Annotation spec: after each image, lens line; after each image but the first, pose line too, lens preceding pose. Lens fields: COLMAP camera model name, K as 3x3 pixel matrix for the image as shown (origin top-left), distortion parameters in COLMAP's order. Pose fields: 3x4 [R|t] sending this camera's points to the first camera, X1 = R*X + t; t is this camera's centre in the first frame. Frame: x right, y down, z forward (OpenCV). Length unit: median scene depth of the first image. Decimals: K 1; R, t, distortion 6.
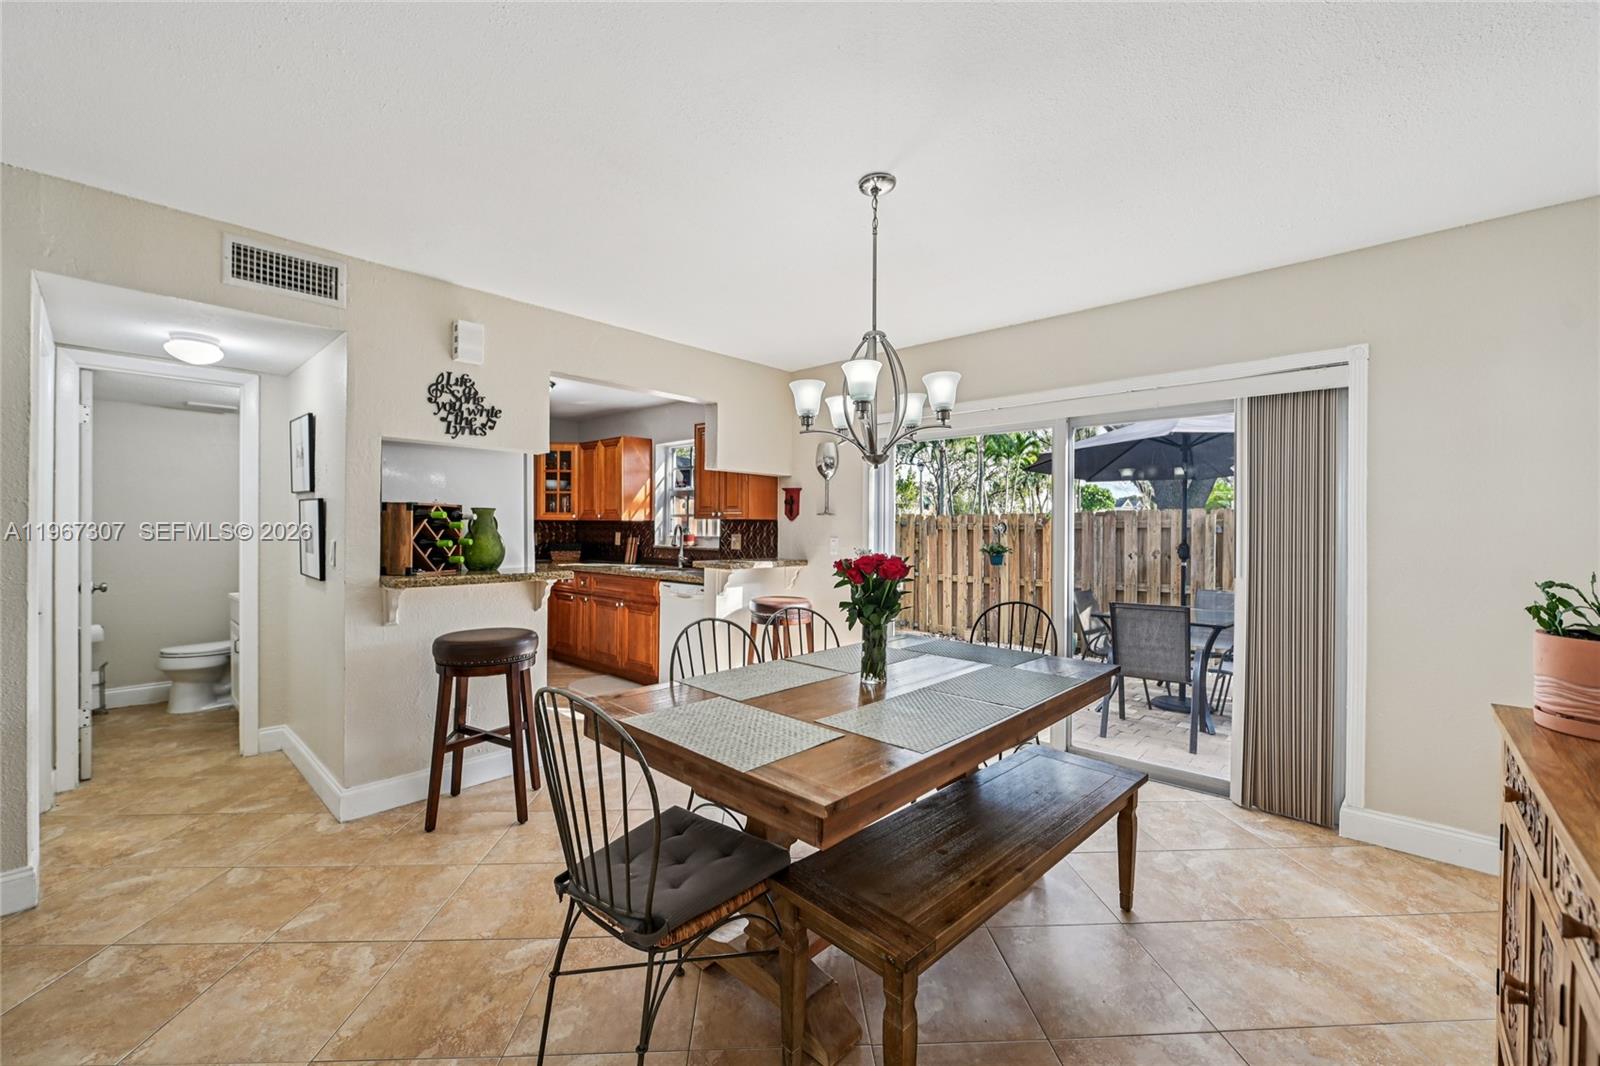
lens RADIAL K [[637.5, 0, 796.4], [0, 637.5, 529.4], [0, 0, 1]] dist [-0.007105, -0.000838]
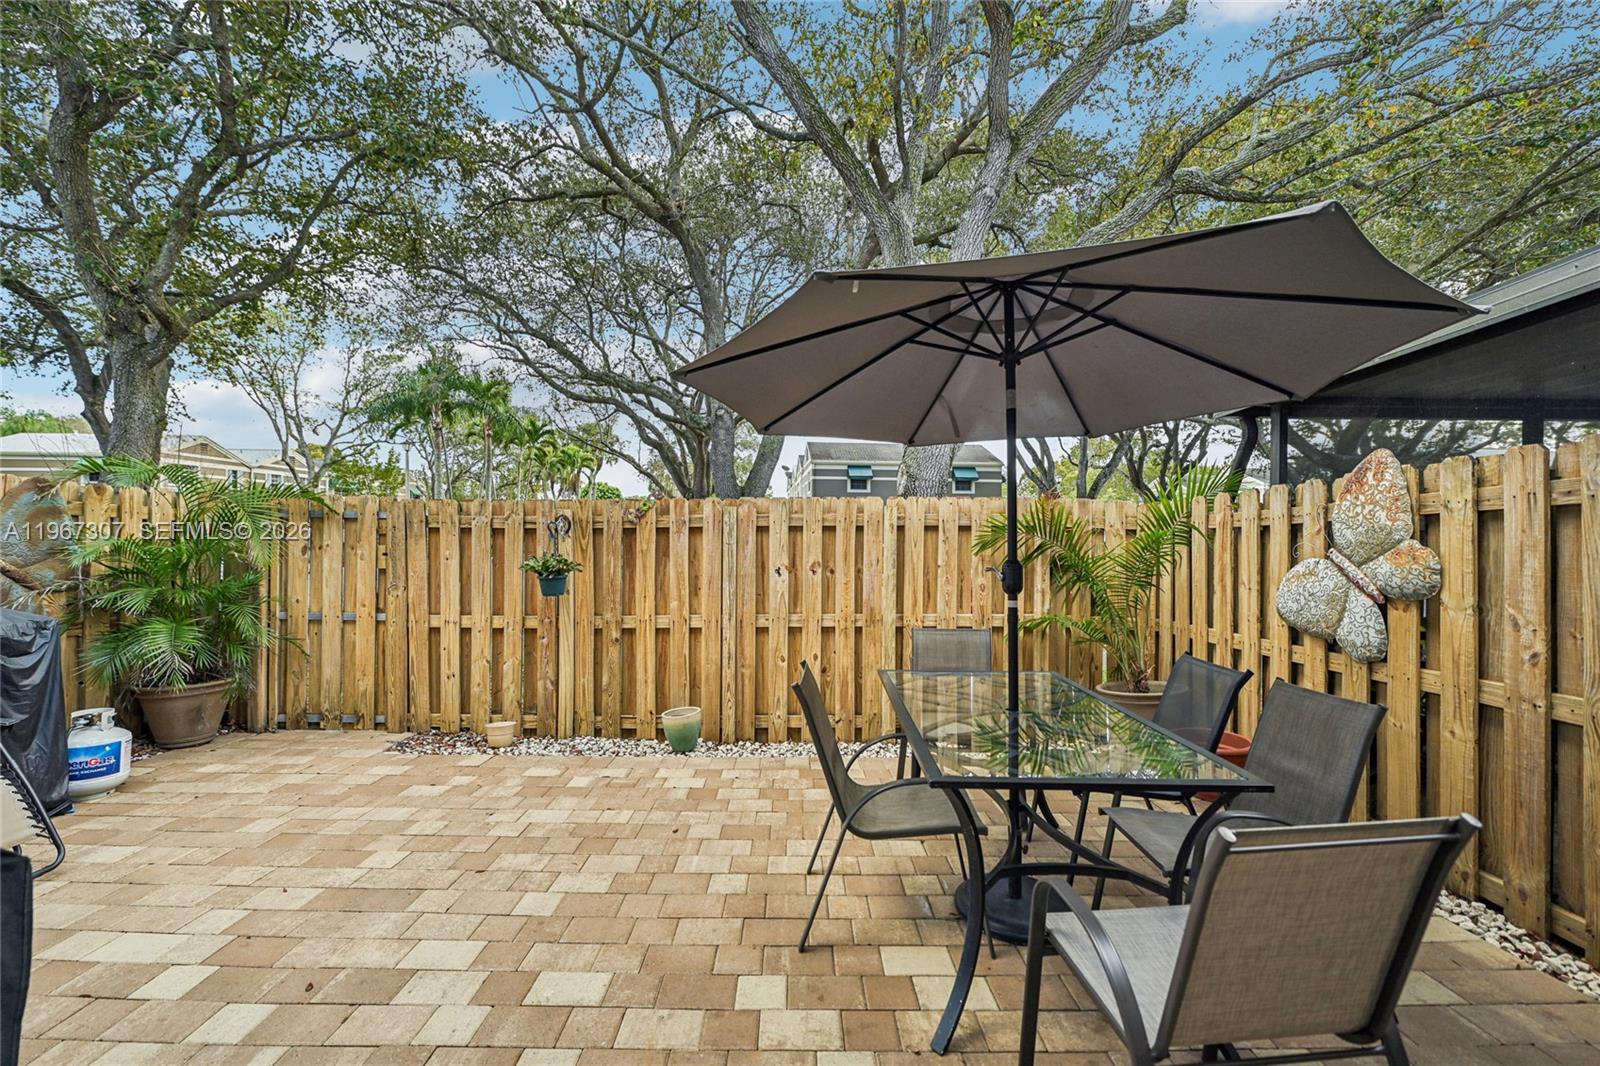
lens RADIAL K [[637.5, 0, 796.4], [0, 637.5, 529.4], [0, 0, 1]] dist [-0.007105, -0.000838]
pose [[0.739190, 0.000122, 0.673497, 0.286012], [-0.003084, 0.999990, 0.003203, -0.003266], [-0.673490, -0.004445, 0.739183, 1.263374]]
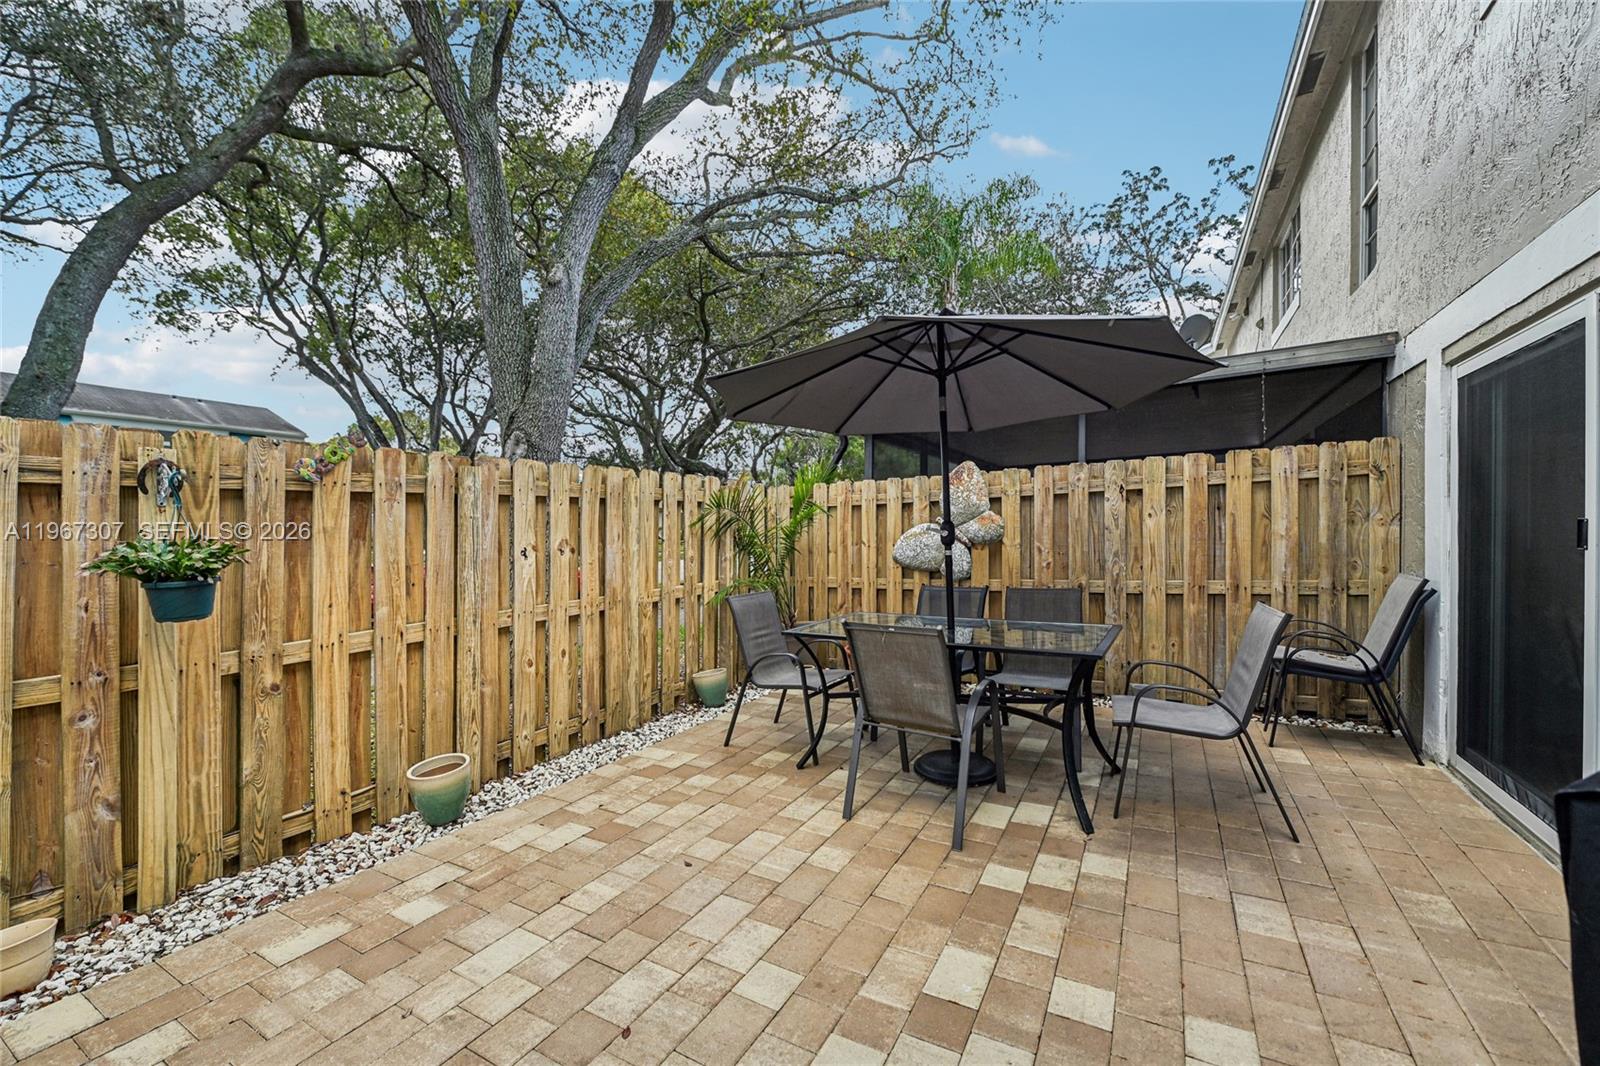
lens RADIAL K [[637.5, 0, 796.4], [0, 637.5, 529.4], [0, 0, 1]] dist [-0.007105, -0.000838]
pose [[-0.219168, -0.016441, 0.975549, 0.010782], [-0.005664, 0.999863, 0.015579, 0.035251], [-0.975671, -0.002111, -0.219231, 2.159444]]
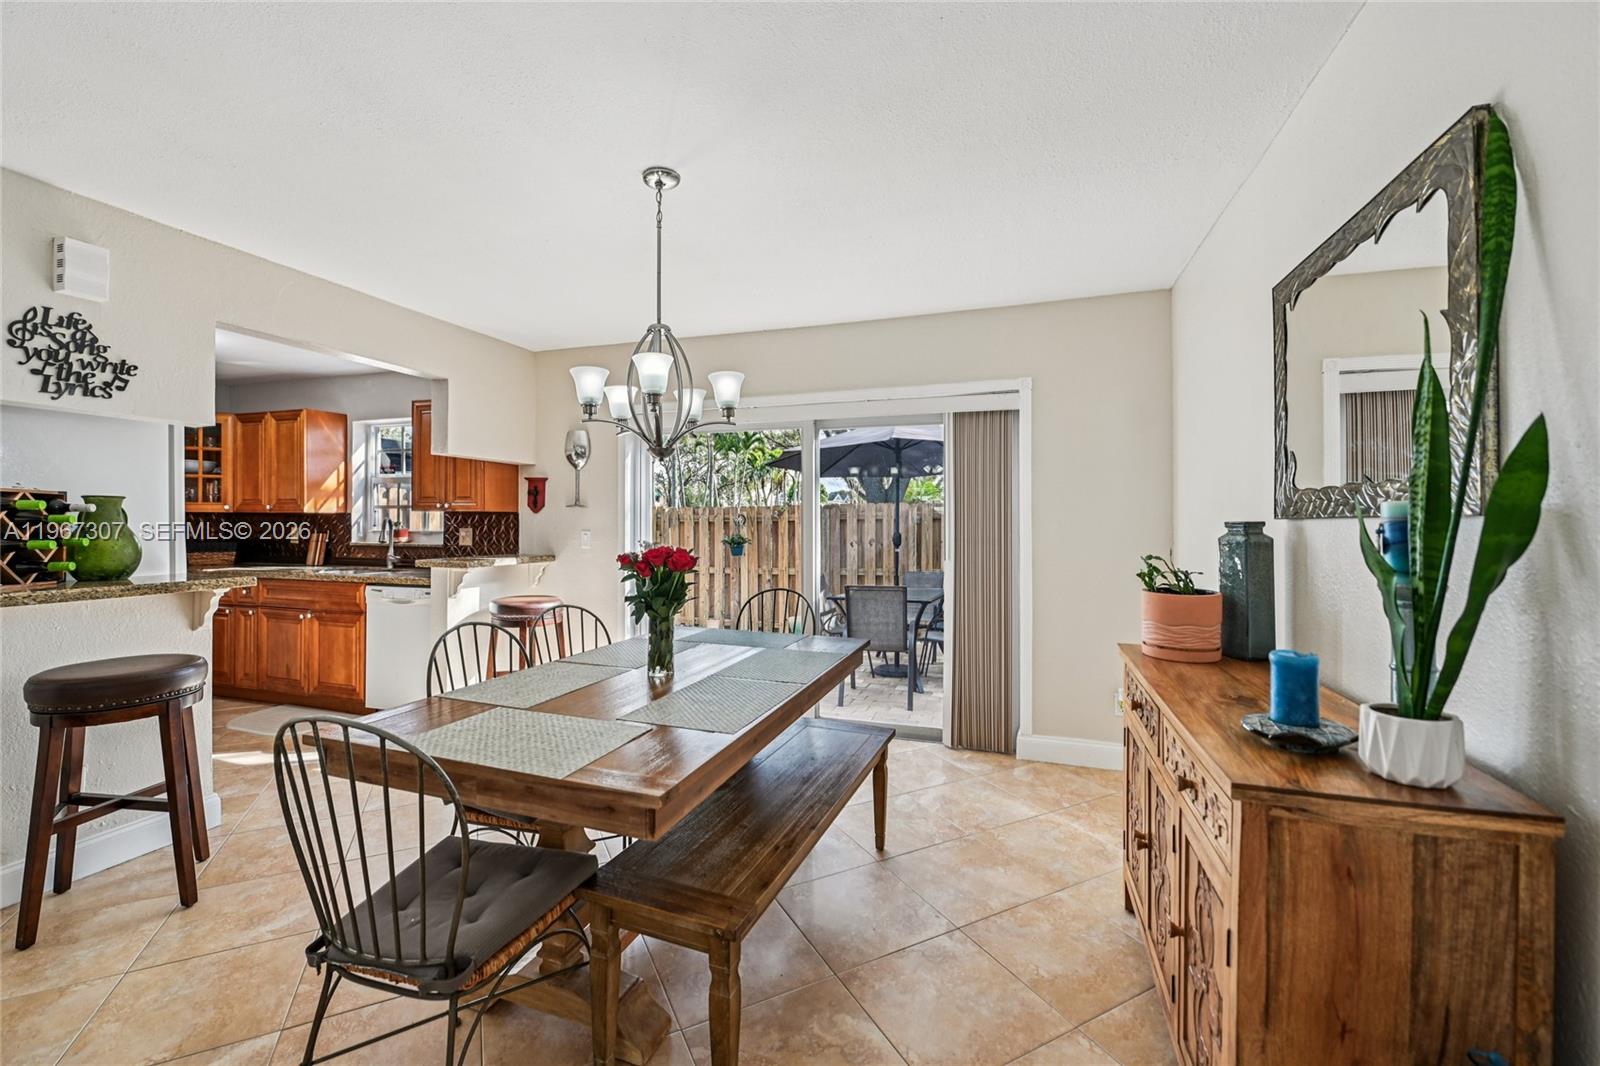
lens RADIAL K [[644.1, 0, 801.2], [0, 644.1, 518.9], [0, 0, 1]] dist [-0.007922, -0.000317]
pose [[0.911186, -0.003415, 0.411982, -0.063941], [0.005189, 0.999981, -0.003188, -0.000364], [-0.411963, 0.005043, 0.911187, -0.008969]]
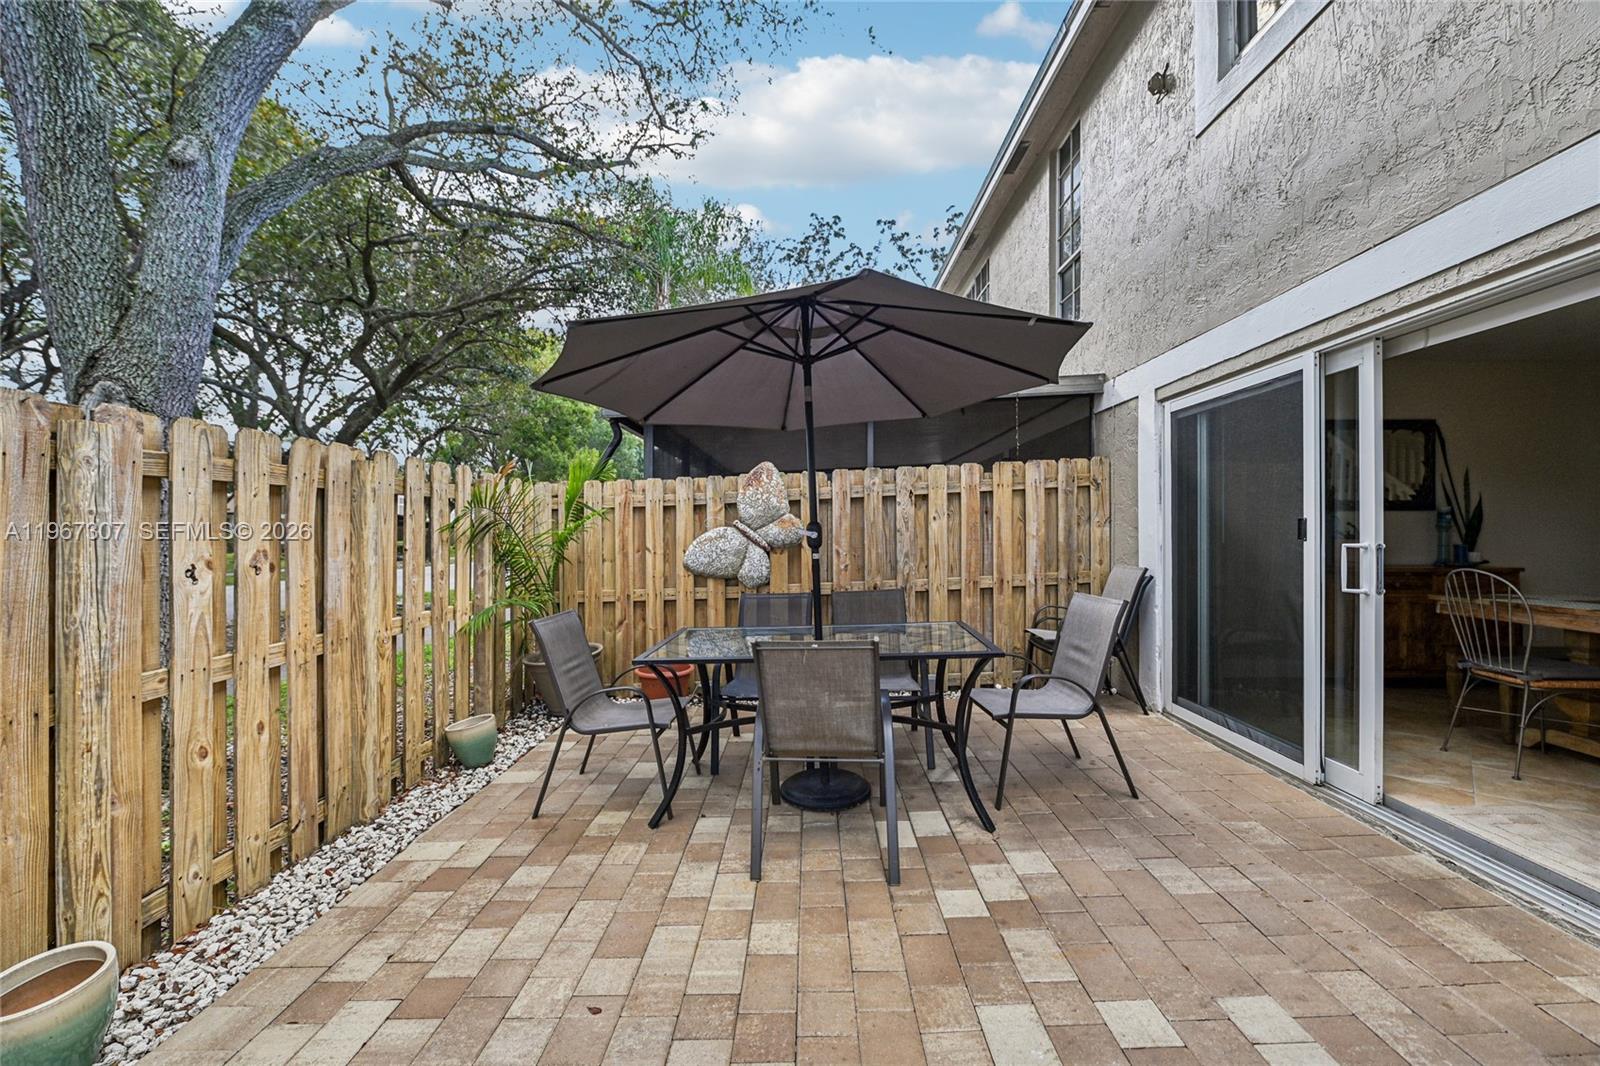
lens RADIAL K [[635.8, 0, 798.5], [0, 635.8, 533.4], [0, 0, 1]] dist [-0.007151, -0.000648]
pose [[-0.660515, -0.007342, 0.750777, 0.283258], [-0.003329, 0.999971, 0.006850, 0.048072], [-0.750805, 0.002026, -0.660520, 2.346686]]
